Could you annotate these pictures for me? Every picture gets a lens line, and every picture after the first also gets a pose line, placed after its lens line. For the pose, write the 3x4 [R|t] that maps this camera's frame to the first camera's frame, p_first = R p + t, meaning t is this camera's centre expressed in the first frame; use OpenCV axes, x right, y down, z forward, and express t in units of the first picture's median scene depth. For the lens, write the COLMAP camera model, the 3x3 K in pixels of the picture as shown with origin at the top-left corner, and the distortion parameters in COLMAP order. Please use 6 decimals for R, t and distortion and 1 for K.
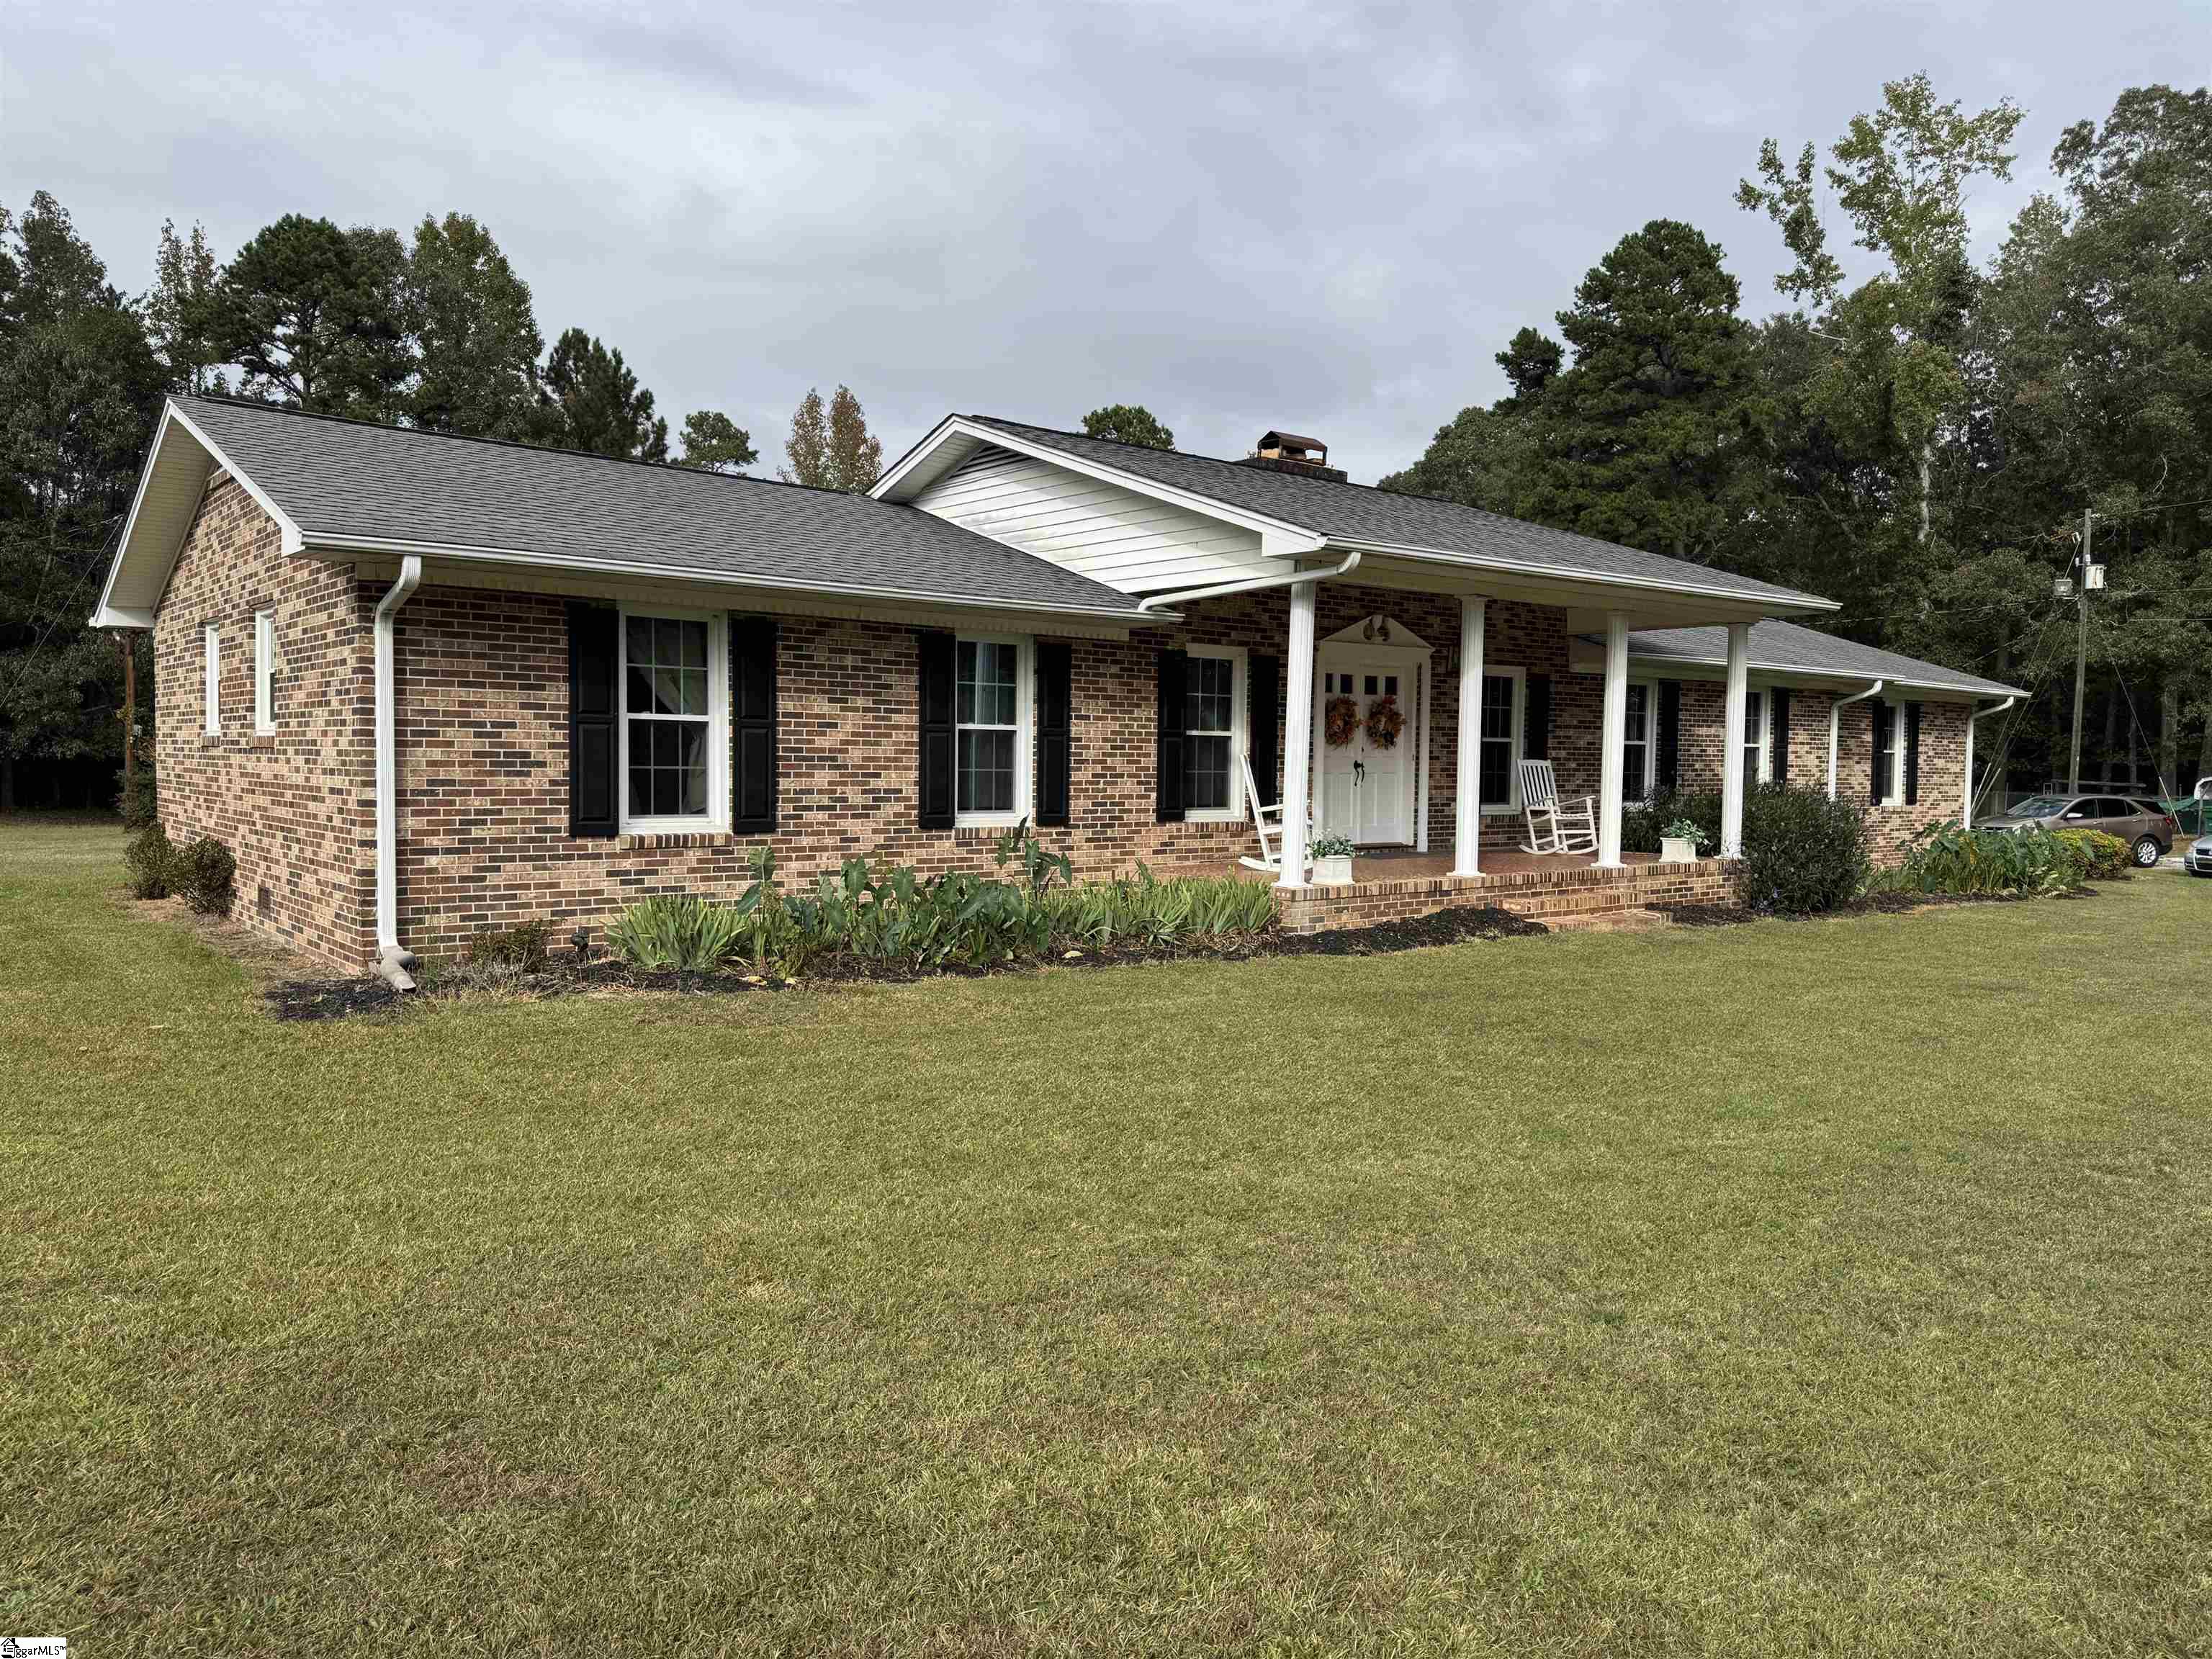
lens RADIAL K [[1563.5, 0, 1106.0], [0, 1563.5, 829.5], [0, 0, 1]] dist [0.077155, -0.096995]
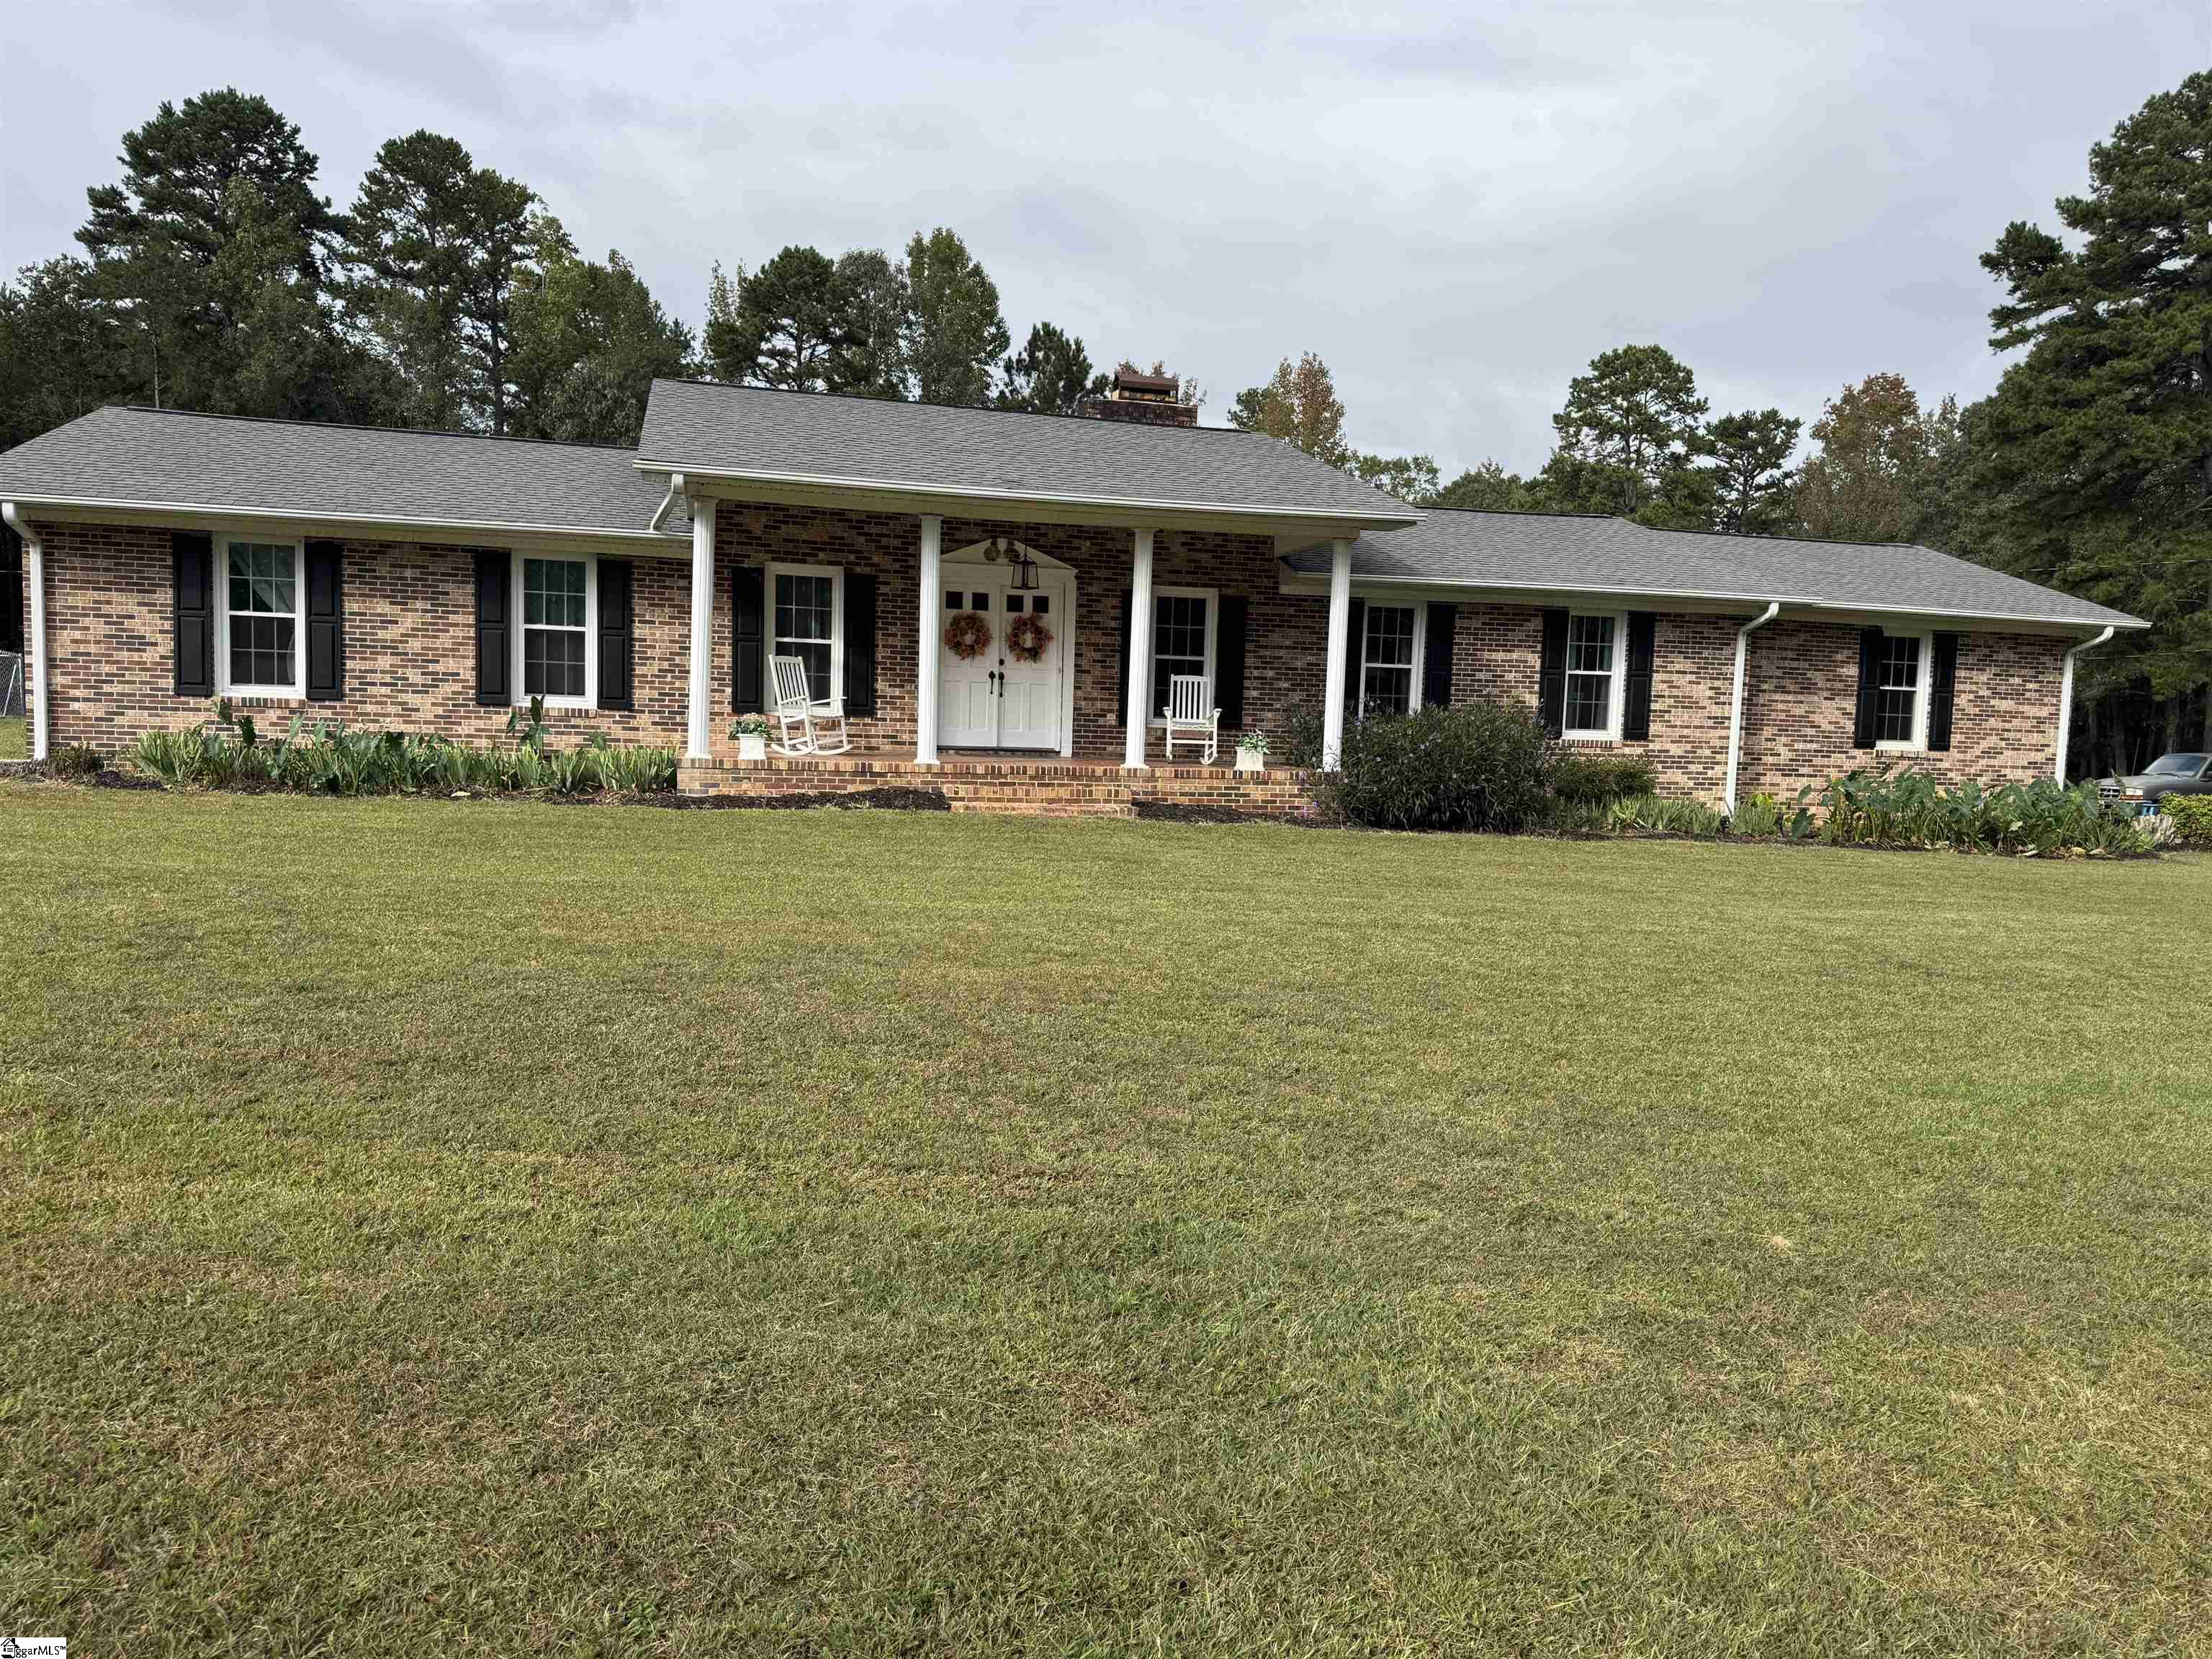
lens RADIAL K [[1611.3, 0, 1180.7], [0, 1611.3, 839.2], [0, 0, 1]] dist [0.142490, -0.224270]
pose [[0.902150, 0.047955, -0.428750, 0.987325], [-0.041827, 0.998844, 0.023708, 0.053747], [0.429391, -0.003455, 0.903112, 0.025582]]
